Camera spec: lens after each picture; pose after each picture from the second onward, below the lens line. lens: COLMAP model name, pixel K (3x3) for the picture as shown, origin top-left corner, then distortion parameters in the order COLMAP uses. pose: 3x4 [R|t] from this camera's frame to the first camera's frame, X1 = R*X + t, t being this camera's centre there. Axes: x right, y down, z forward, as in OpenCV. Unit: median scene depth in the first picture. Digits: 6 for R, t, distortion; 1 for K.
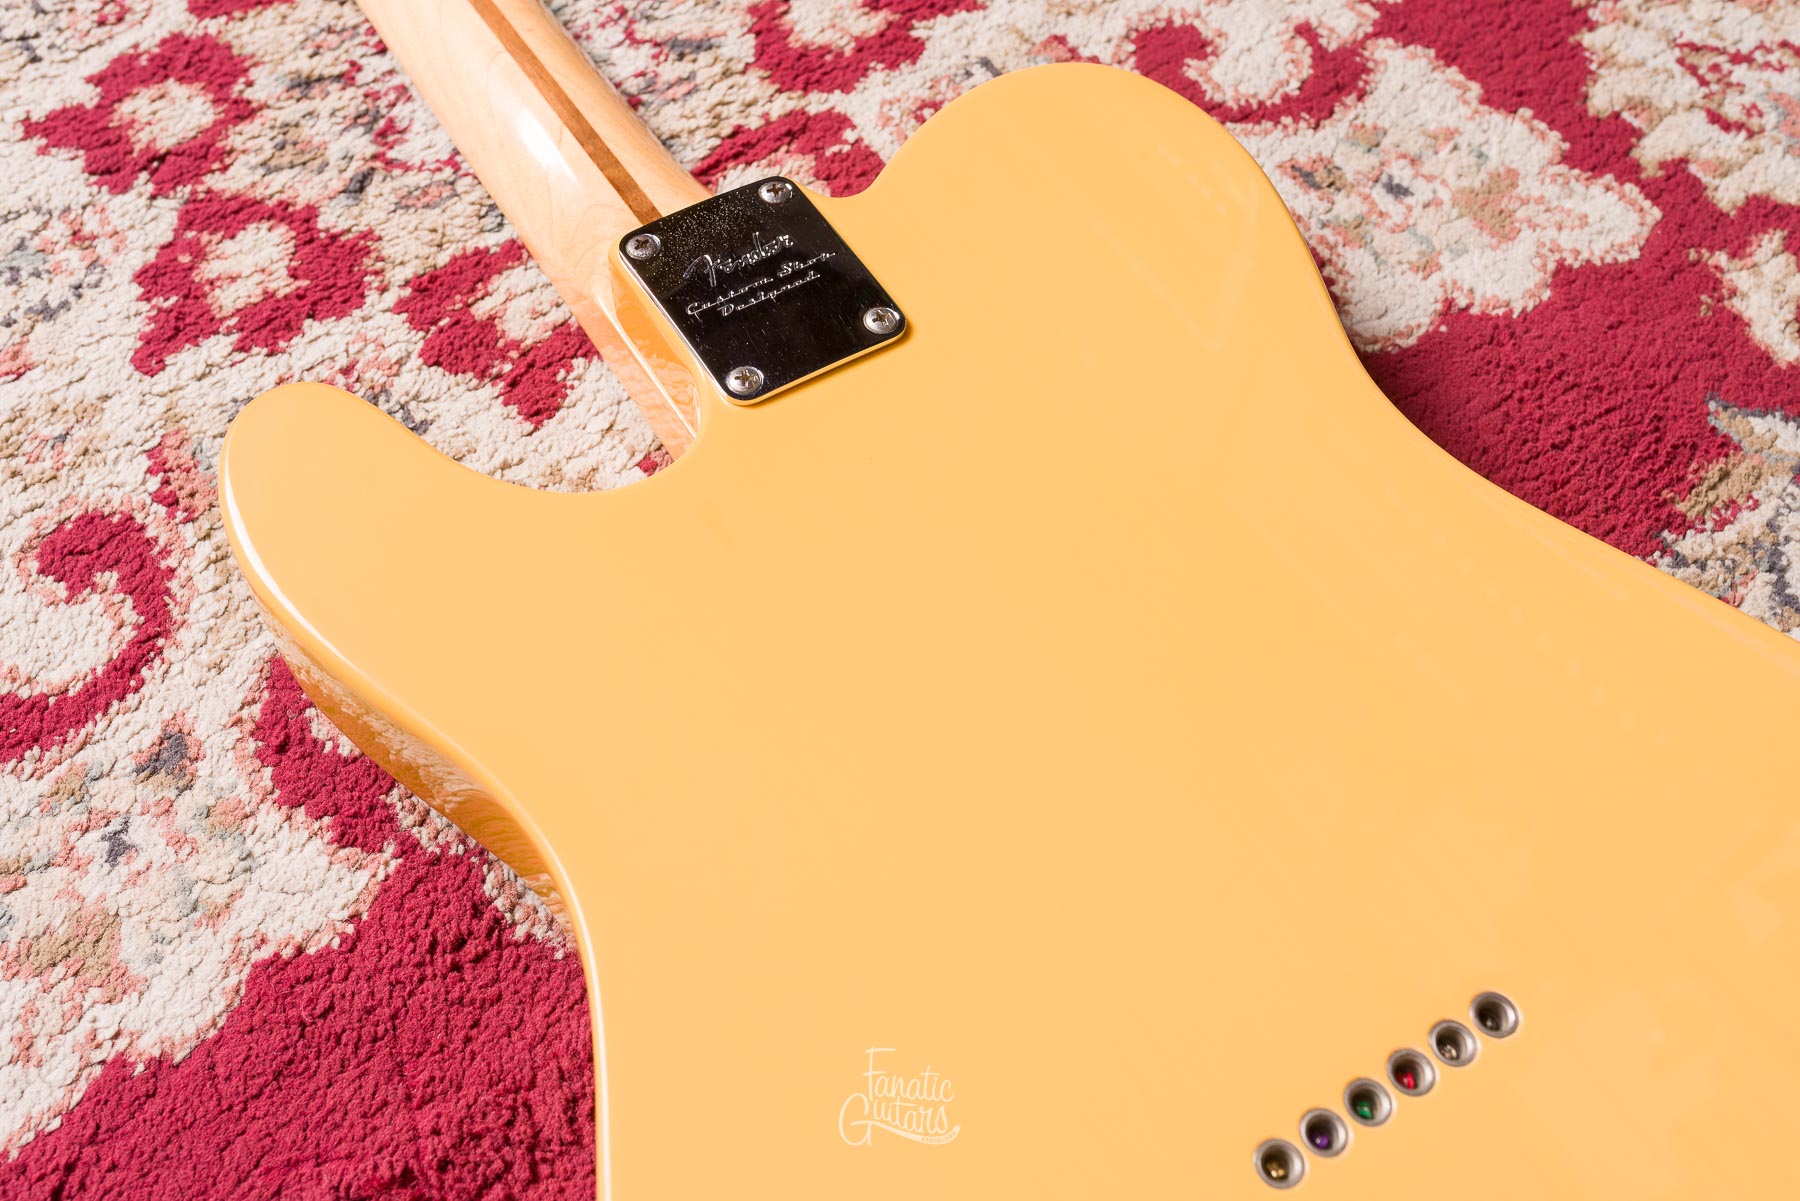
lens RADIAL K [[1811.0, 0, 904.1], [0, 1811.0, 592.3], [0, 0, 1]] dist [0.003234, 0.000000]
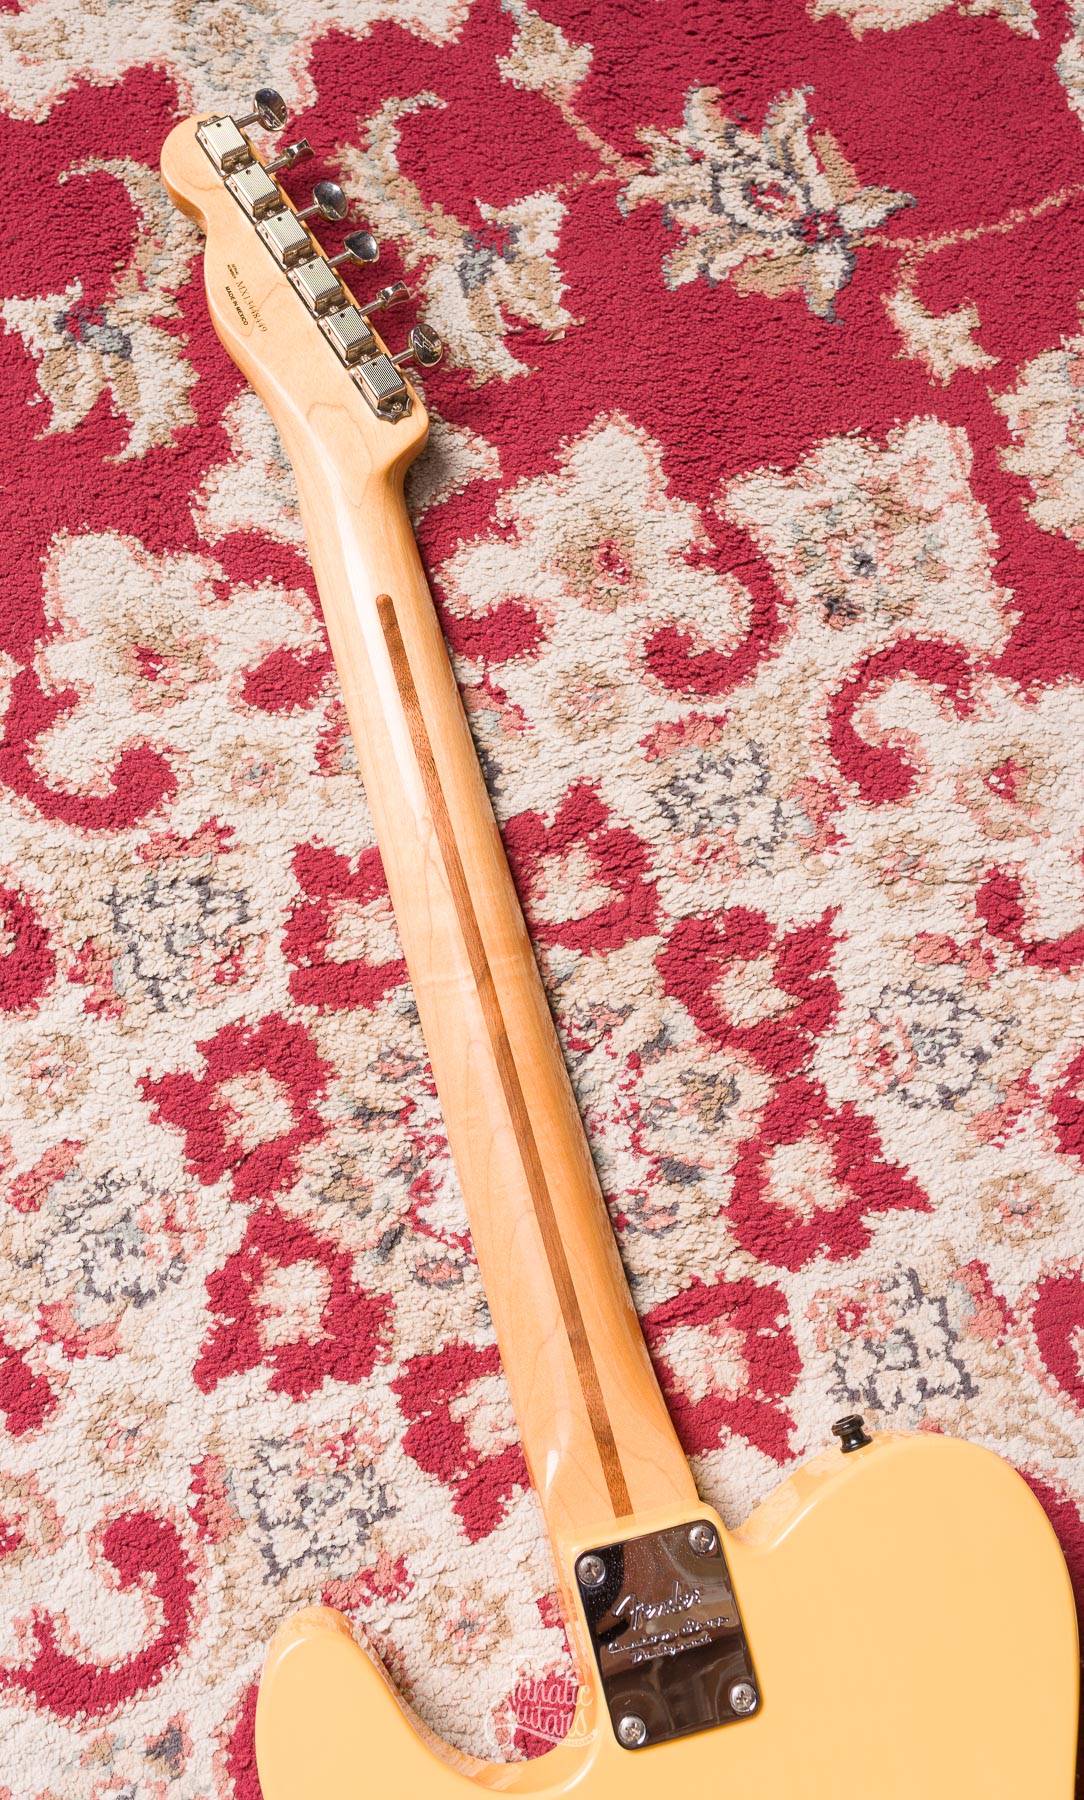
lens RADIAL K [[1812.0, 0, 465.9], [0, 1812.0, 877.3], [0, 0, 1]] dist [-0.001152, 0.000000]
pose [[0.947871, 0.316147, -0.039907, -0.294706], [-0.284127, 0.895208, 0.343328, -0.934734], [0.144267, -0.314092, 0.938367, -0.085196]]
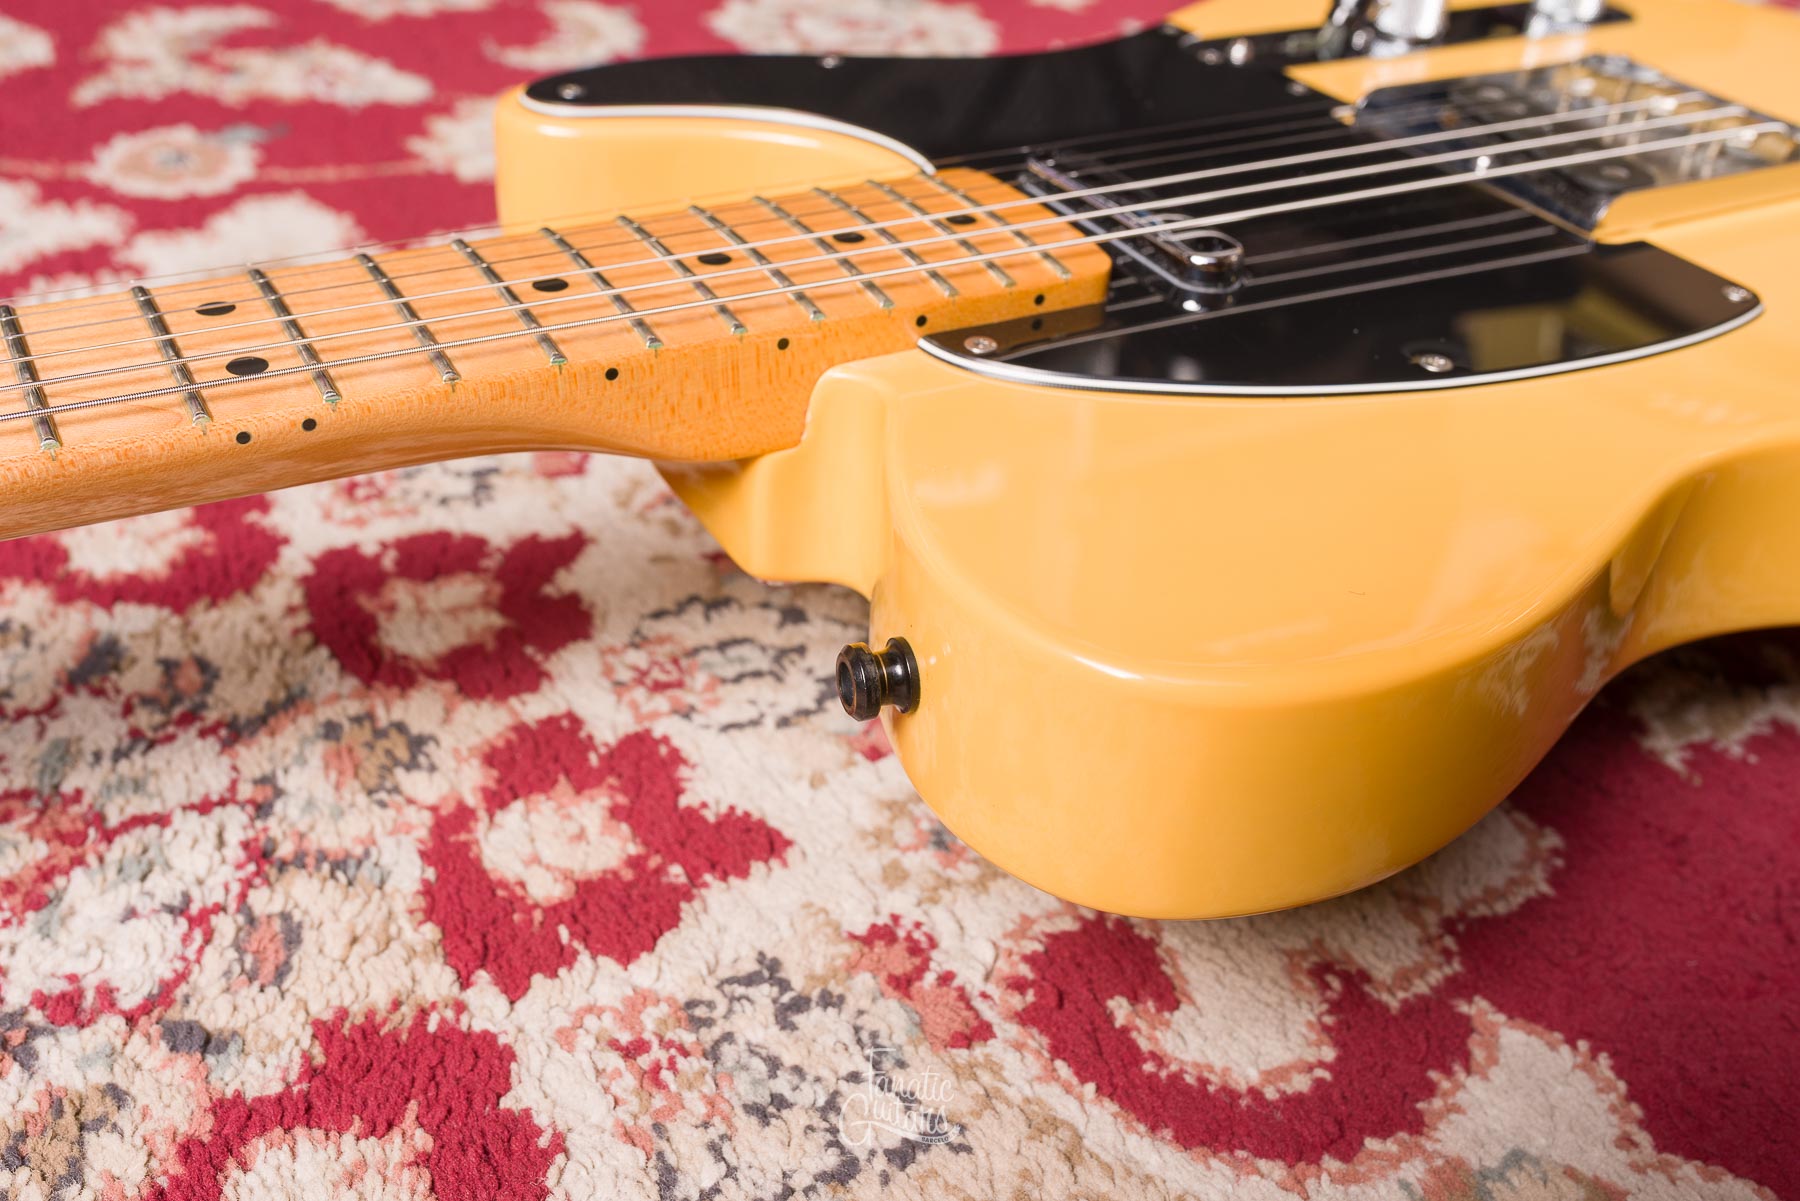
lens RADIAL K [[1811.0, 0, 900.4], [0, 1811.0, 605.0], [0, 0, 1]] dist [0.003234, 0.000000]
pose [[0.081541, -0.550413, 0.830901, -0.697816], [0.804187, 0.528807, 0.271378, -0.284102], [-0.588756, 0.646072, 0.485755, 0.550218]]
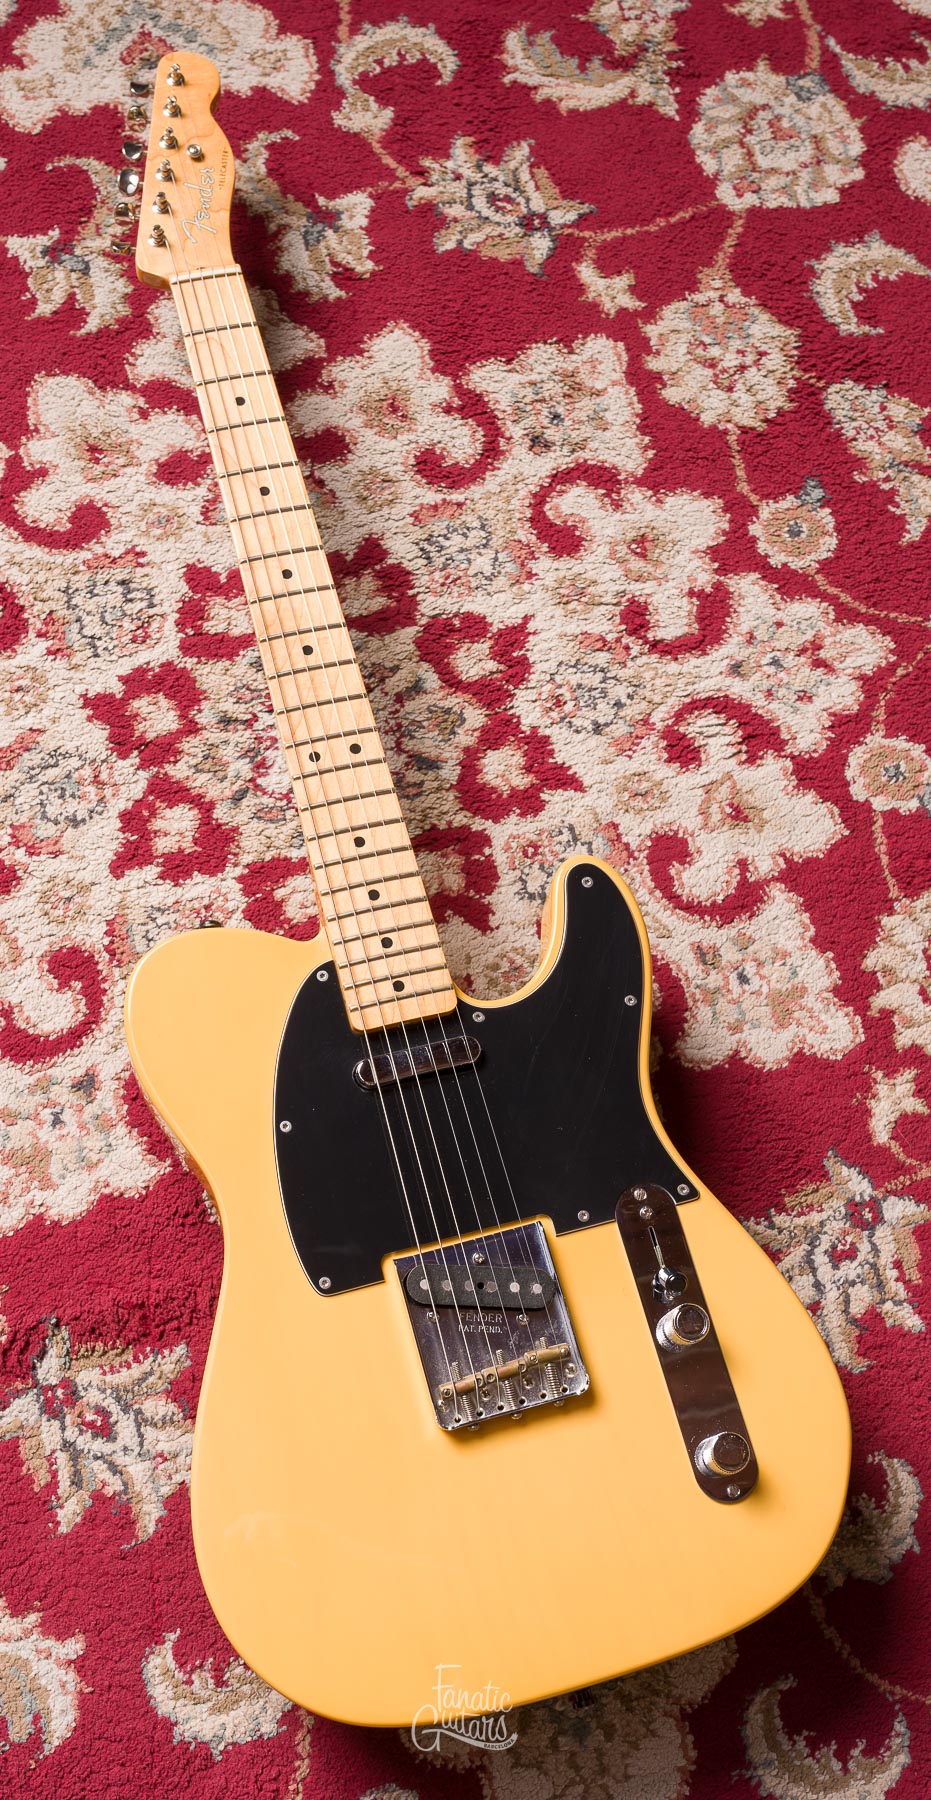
lens RADIAL K [[1929.7, 0, 431.3], [0, 1929.7, 925.2], [0, 0, 1]] dist [0.002363, 0.000000]
pose [[0.941850, 0.334777, -0.029026, -0.000031], [-0.322118, 0.924072, 0.205744, -0.618305], [0.095700, -0.184430, 0.978175, -1.080180]]
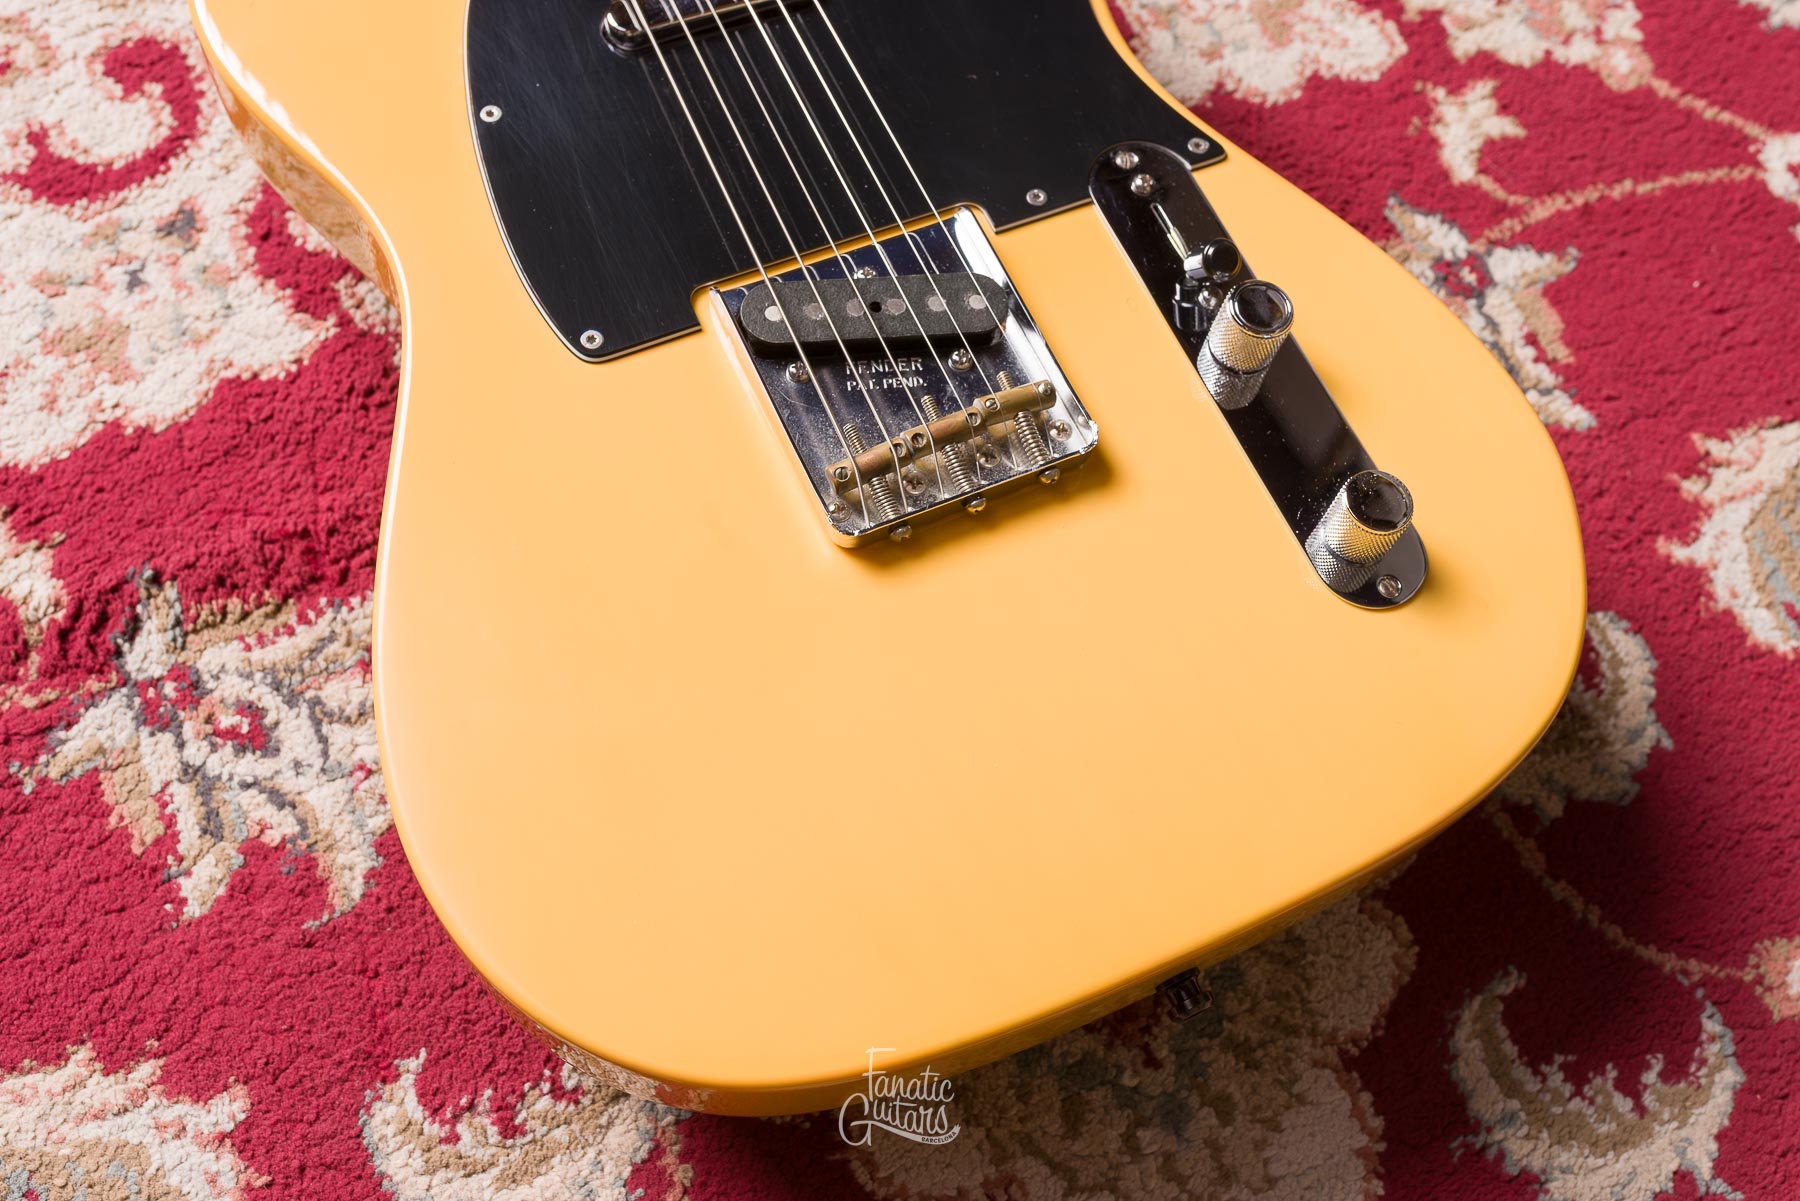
lens RADIAL K [[1811.0, 0, 907.1], [0, 1811.0, 606.4], [0, 0, 1]] dist [0.003234, 0.000000]
pose [[0.981500, 0.190879, 0.014913, 0.135649], [-0.191275, 0.974137, 0.120299, 0.086895], [0.008435, -0.120926, 0.992626, -0.315254]]
